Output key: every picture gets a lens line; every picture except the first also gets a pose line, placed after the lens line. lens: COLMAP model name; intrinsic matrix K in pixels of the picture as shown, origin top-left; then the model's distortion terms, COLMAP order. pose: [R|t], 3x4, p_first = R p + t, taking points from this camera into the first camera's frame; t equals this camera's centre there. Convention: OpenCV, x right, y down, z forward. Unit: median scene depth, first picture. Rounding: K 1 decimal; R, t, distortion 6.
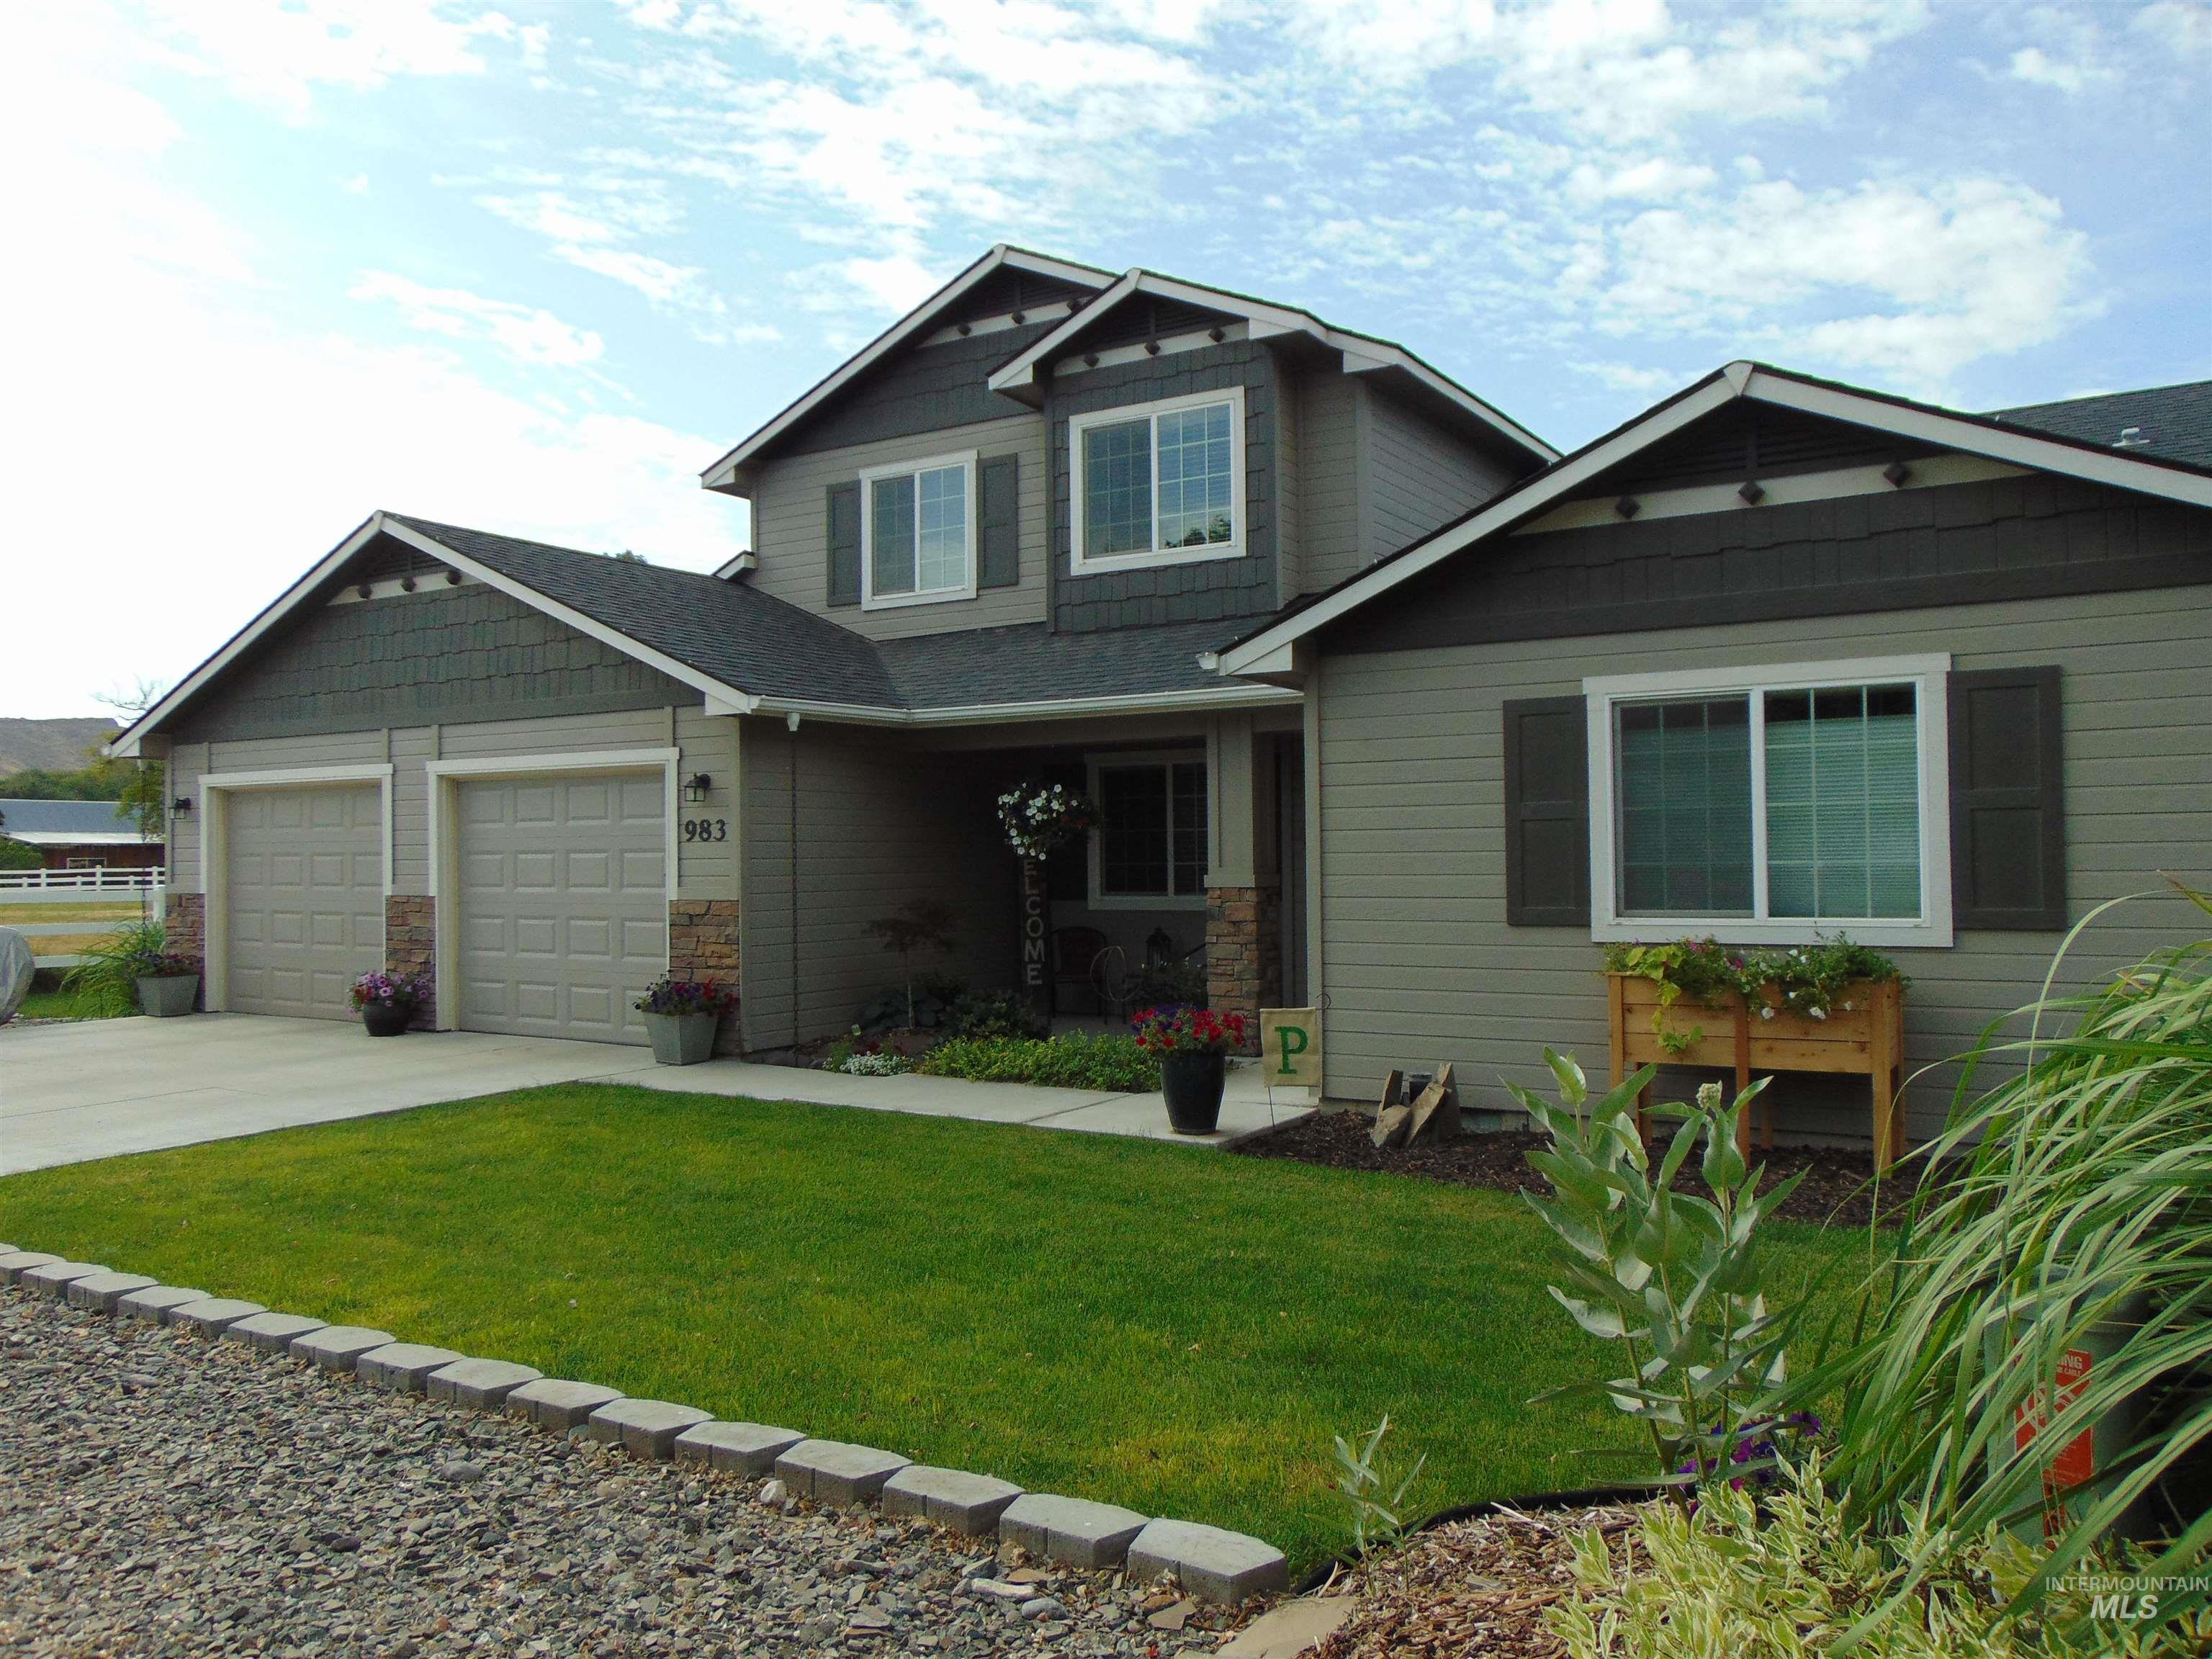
lens RADIAL K [[1651.4, 0, 1091.7], [0, 1651.4, 814.2], [0, 0, 1]] dist [-0.015912, 0.039050]
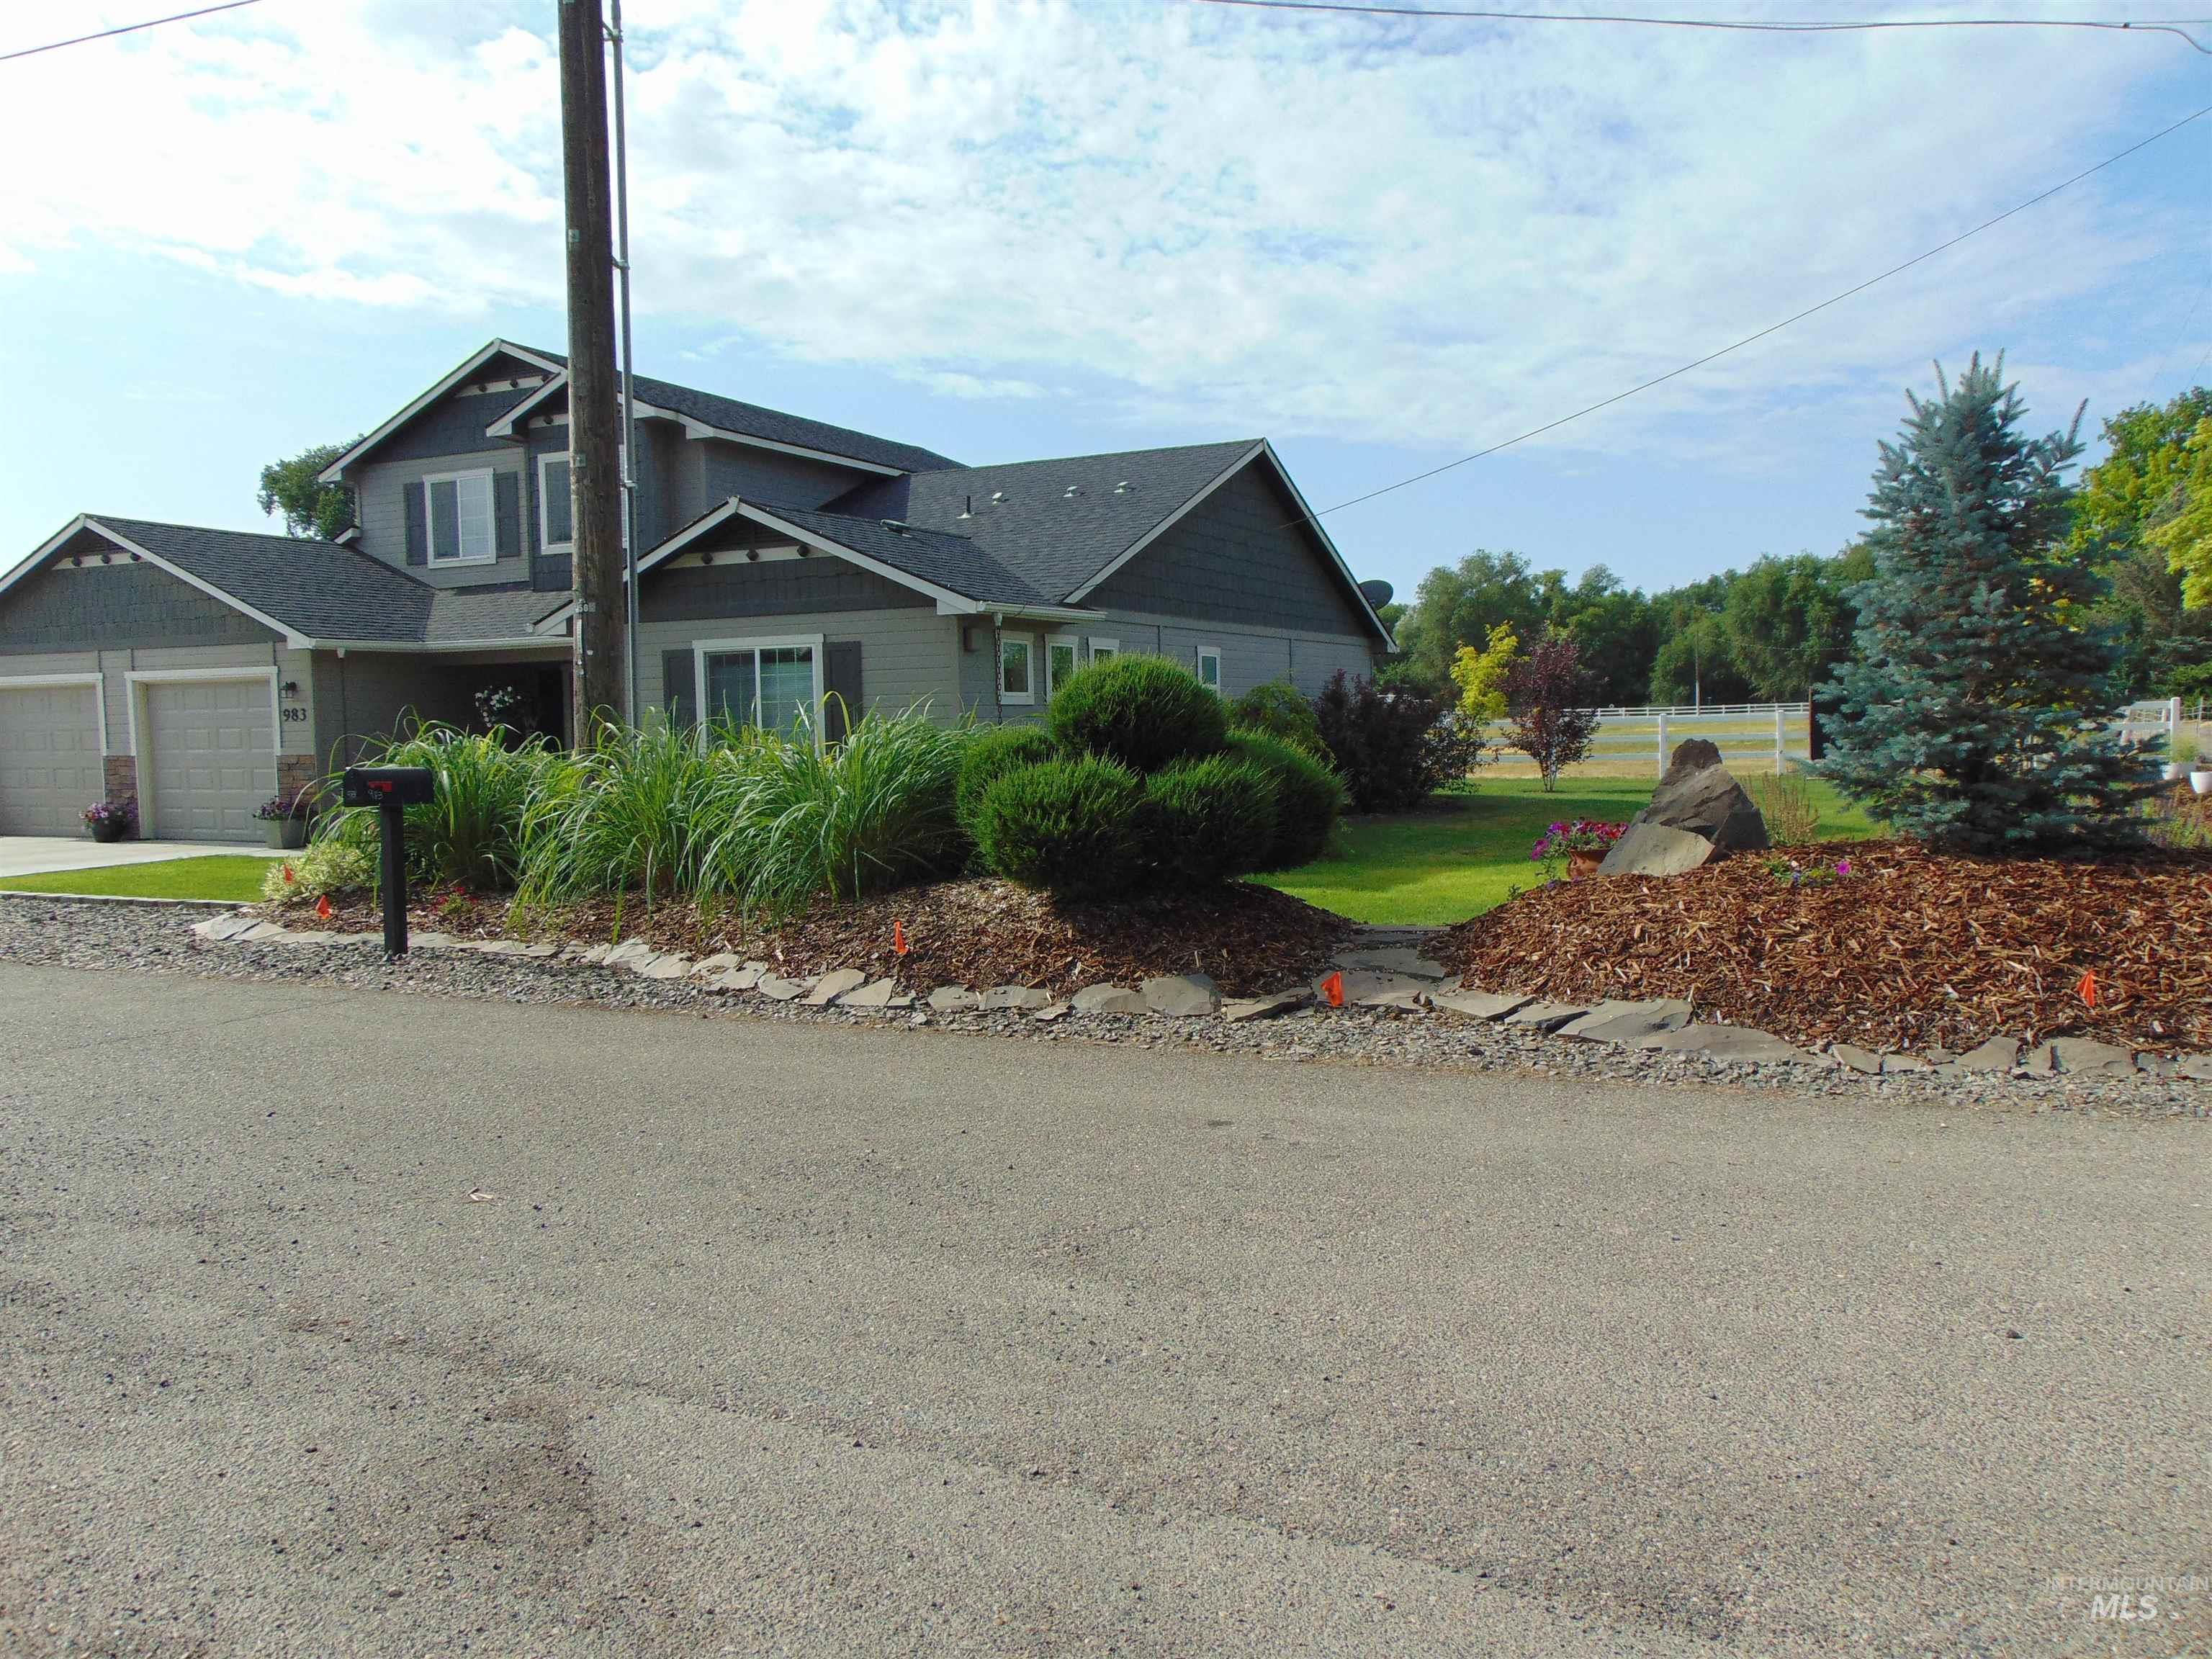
lens RADIAL K [[1651.4, 0, 1113.6], [0, 1651.4, 836.4], [0, 0, 1]] dist [-0.015912, 0.039050]
pose [[0.993113, -0.016207, 0.116035, 0.402855], [0.005309, 0.995594, 0.093616, -0.019995], [-0.117041, -0.092355, 0.988823, -0.793157]]
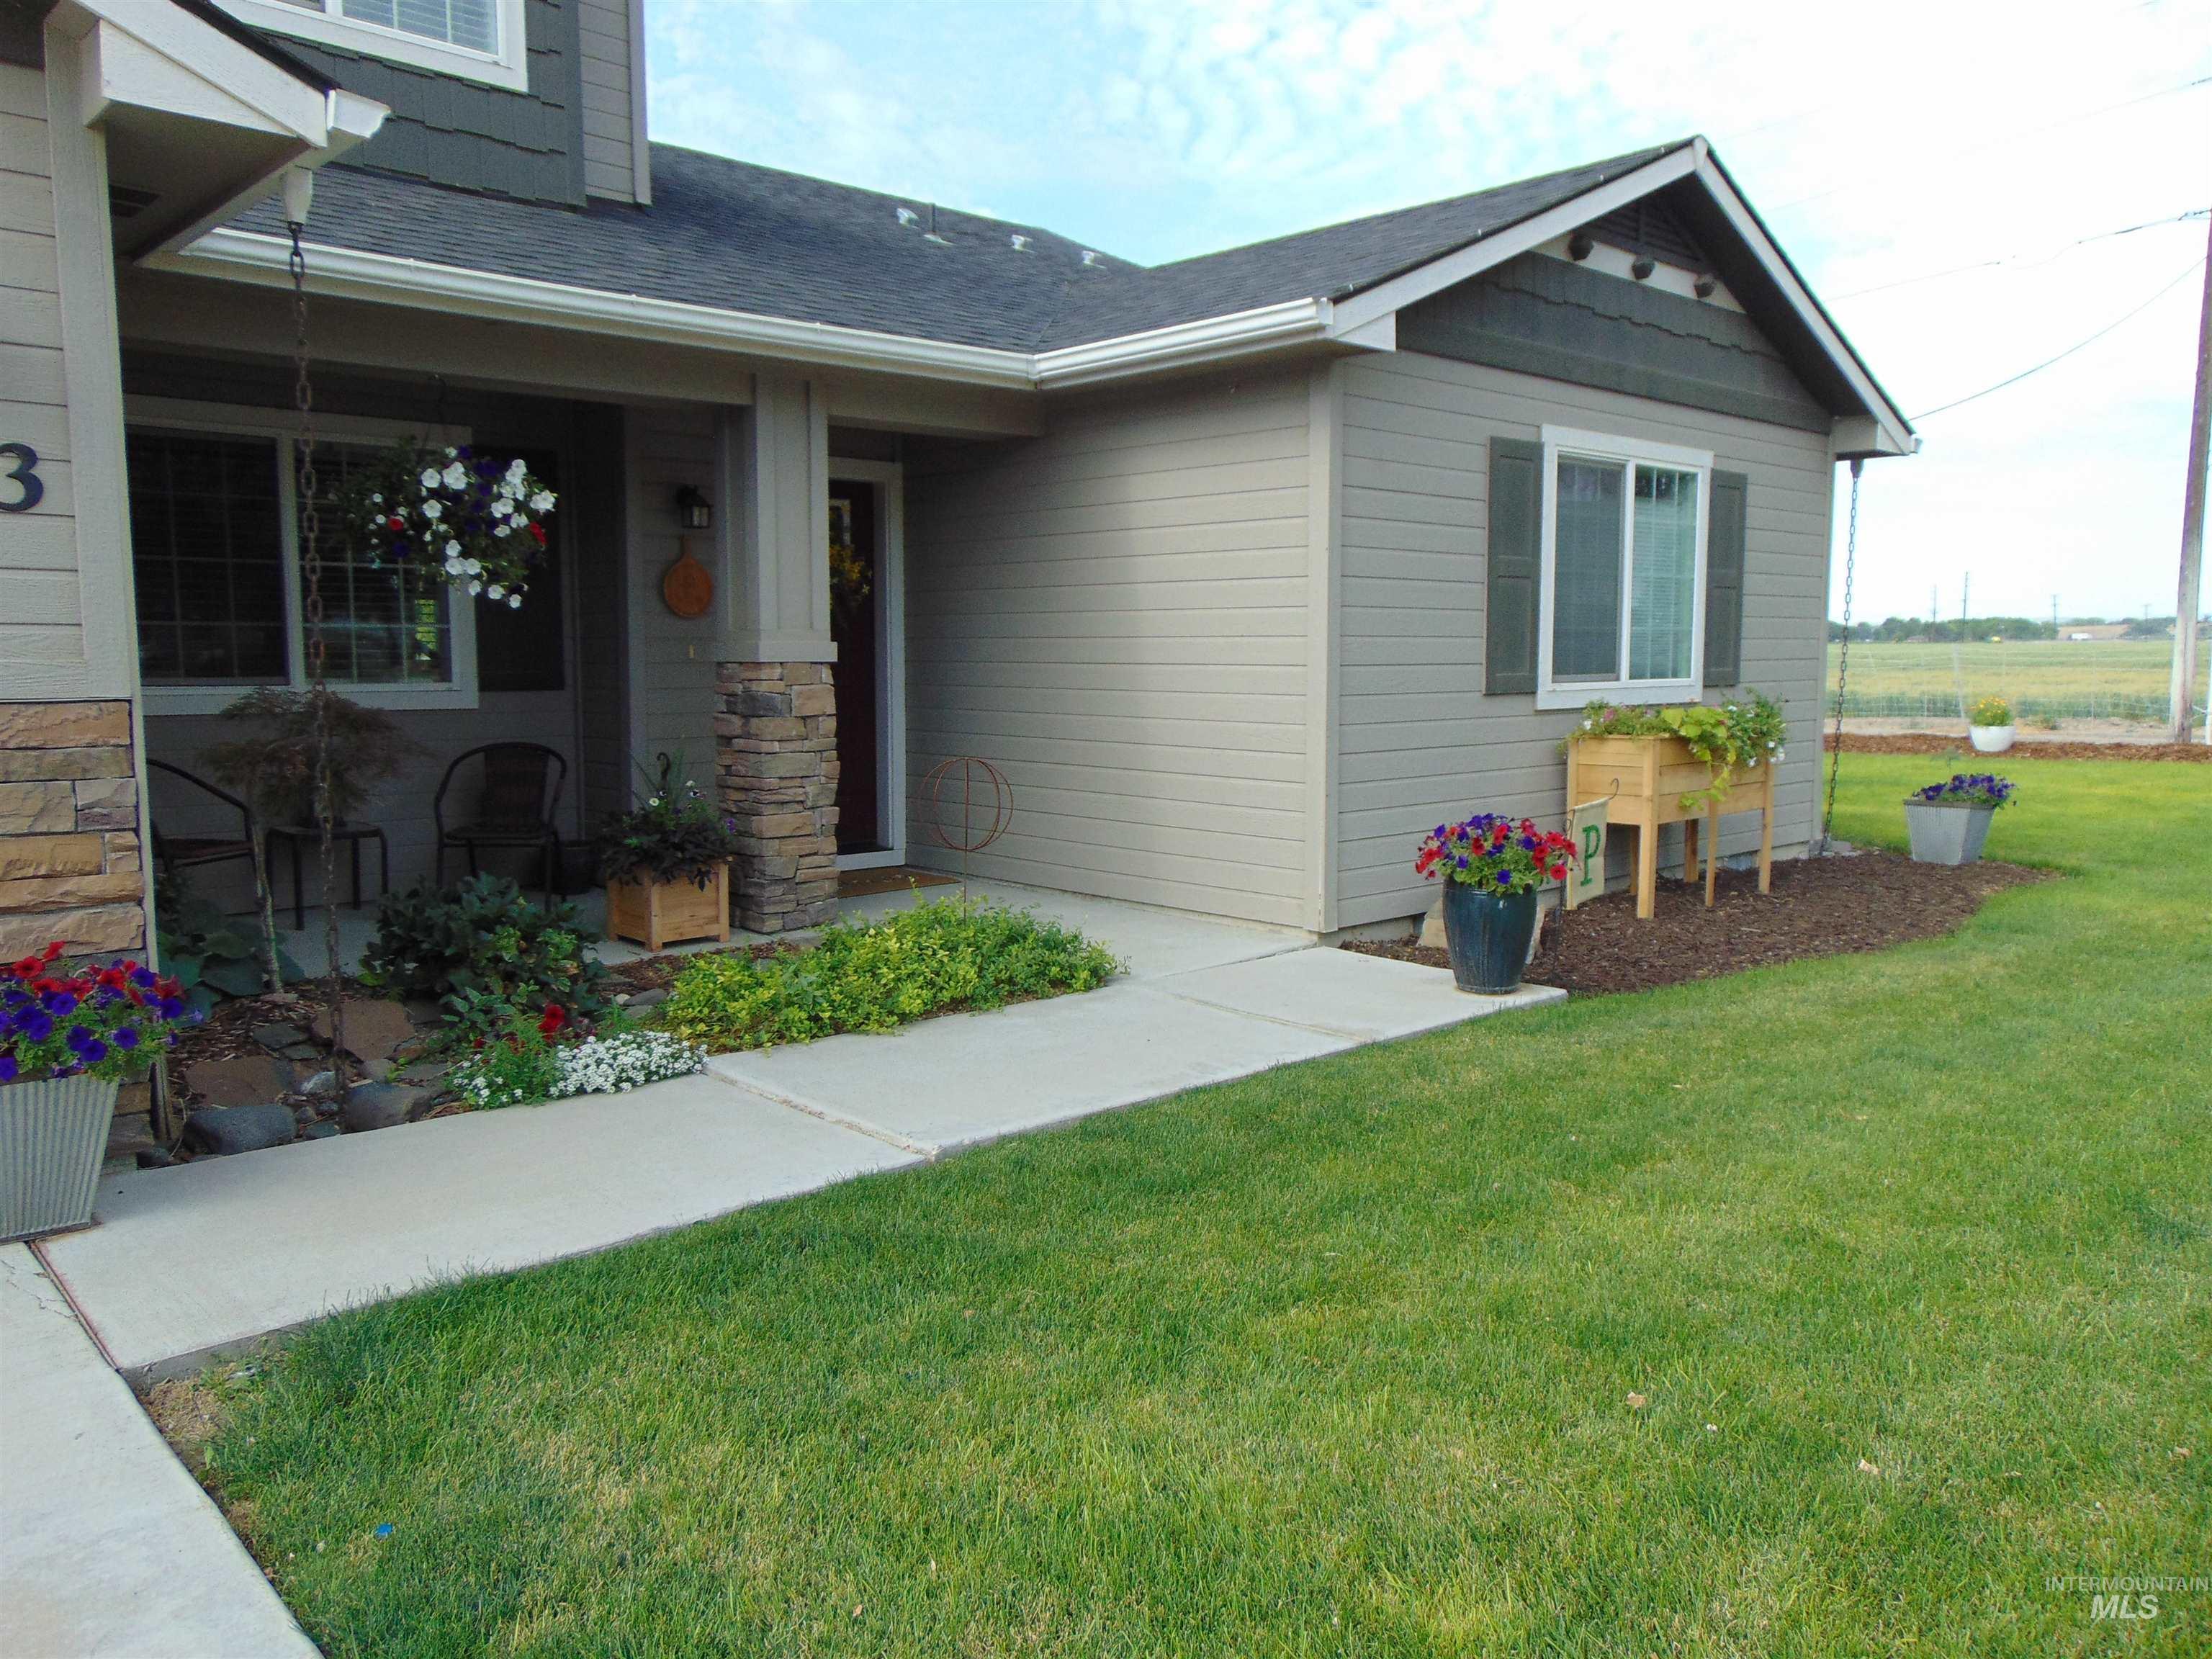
lens RADIAL K [[1651.4, 0, 1108.9], [0, 1651.4, 819.7], [0, 0, 1]] dist [-0.015912, 0.039050]
pose [[0.249137, -0.089132, 0.964358, -0.467887], [-0.026415, 0.994760, 0.098766, 0.036878], [-0.968108, -0.050080, 0.245477, 0.694461]]
